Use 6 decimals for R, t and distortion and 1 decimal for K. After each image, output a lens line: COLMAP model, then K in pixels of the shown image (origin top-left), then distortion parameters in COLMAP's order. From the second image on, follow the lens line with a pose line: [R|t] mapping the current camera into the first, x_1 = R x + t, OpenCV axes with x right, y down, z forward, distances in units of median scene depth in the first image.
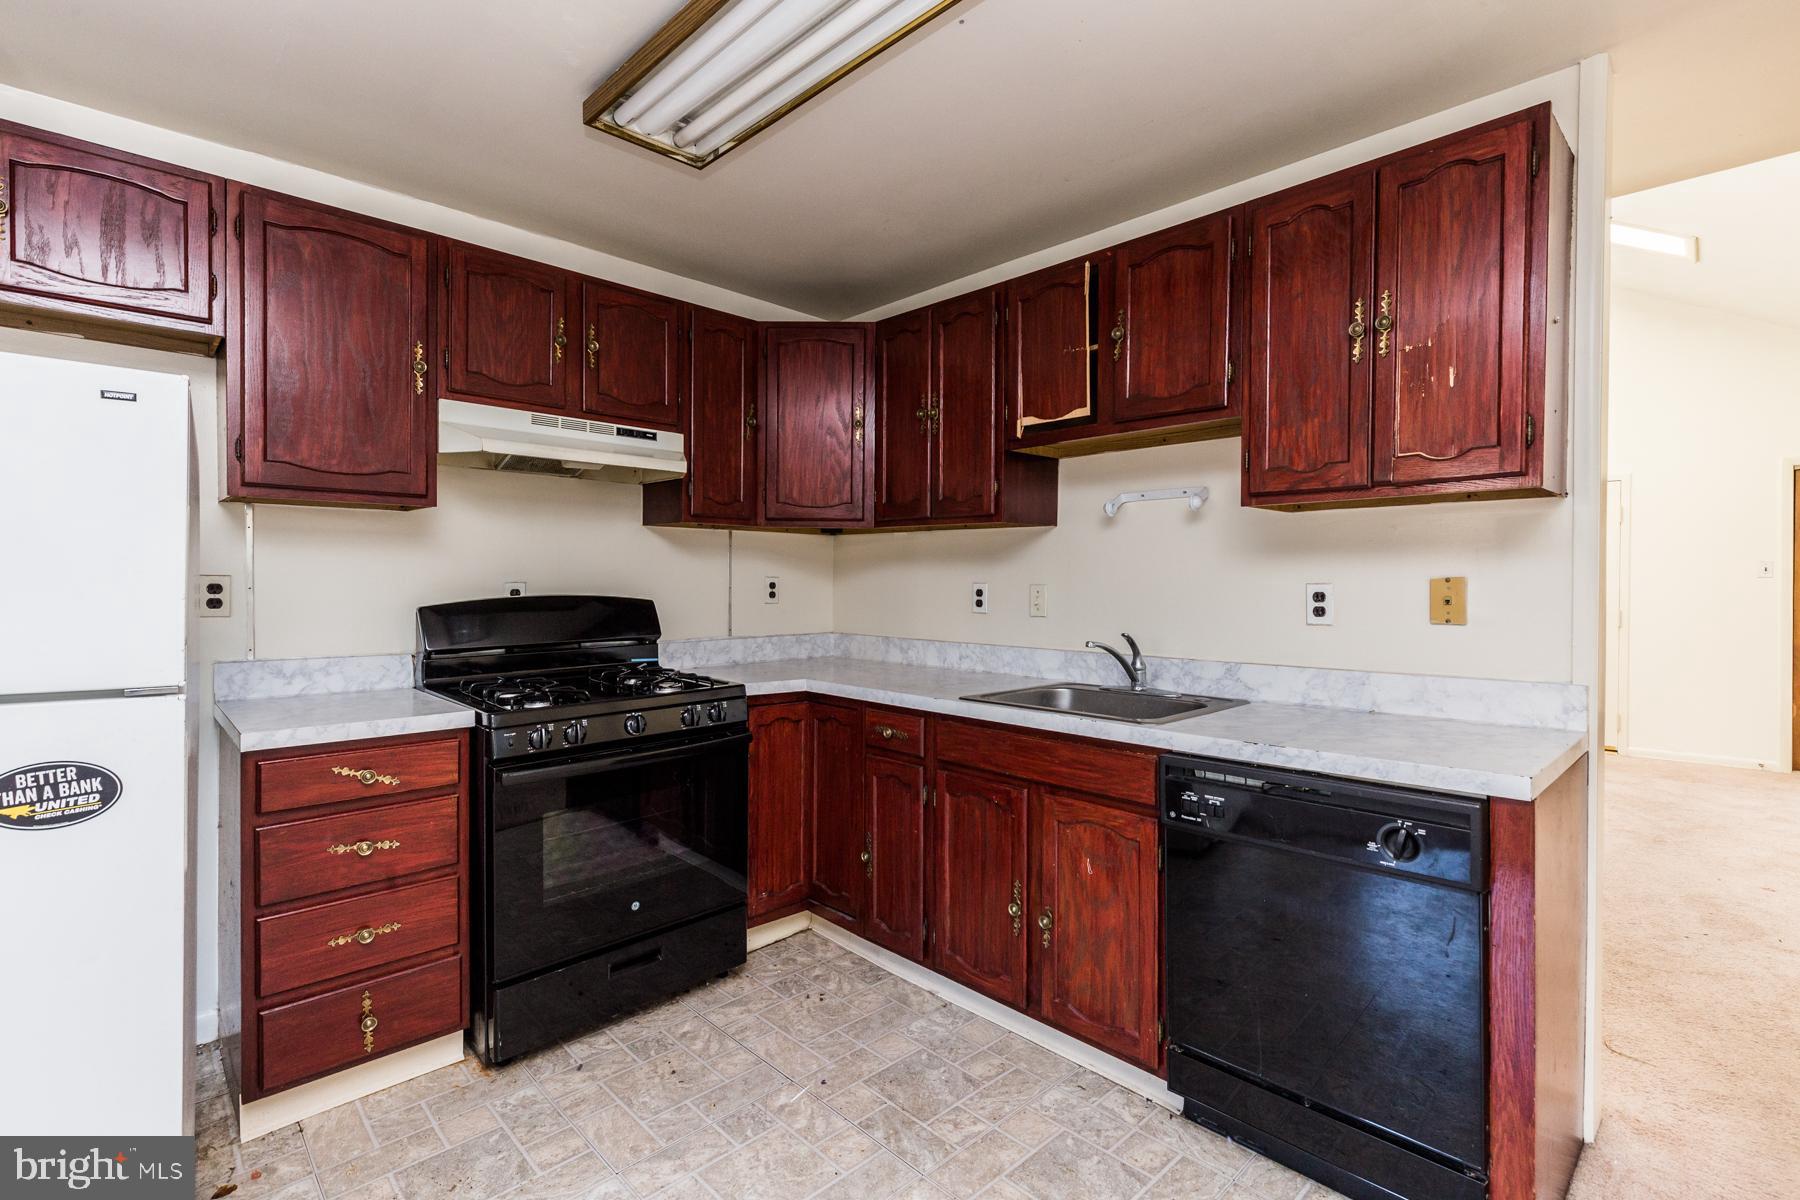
lens RADIAL K [[833.7, 0, 891.3], [0, 833.7, 594.4], [0, 0, 1]] dist [0.002378, -0.000160]
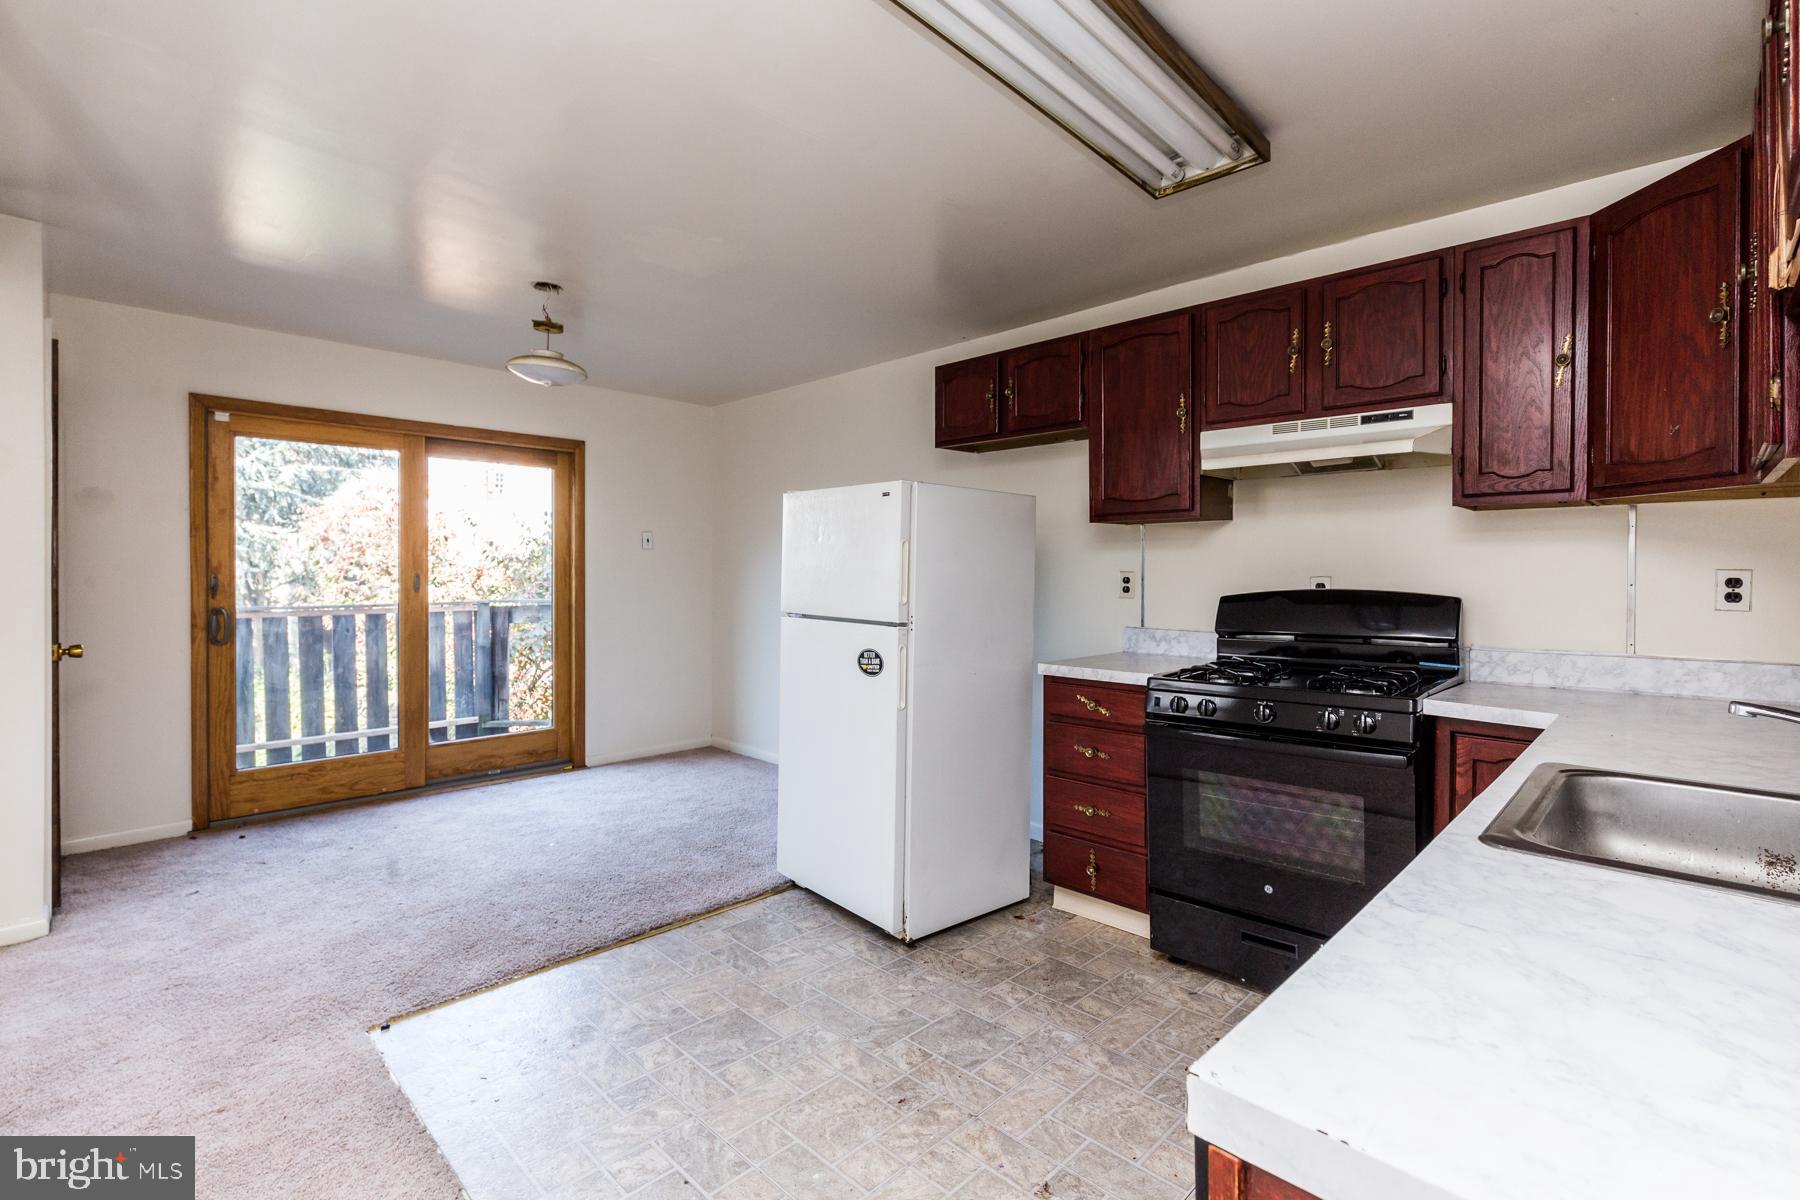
lens RADIAL K [[813.4, 0, 896.9], [0, 813.4, 578.9], [0, 0, 1]] dist [-0.000318, 0.000197]
pose [[0.025258, 0.005686, -0.999665, 0.612581], [-0.016184, 0.999855, 0.005278, -0.008526], [0.999550, 0.016045, 0.025347, 0.451794]]
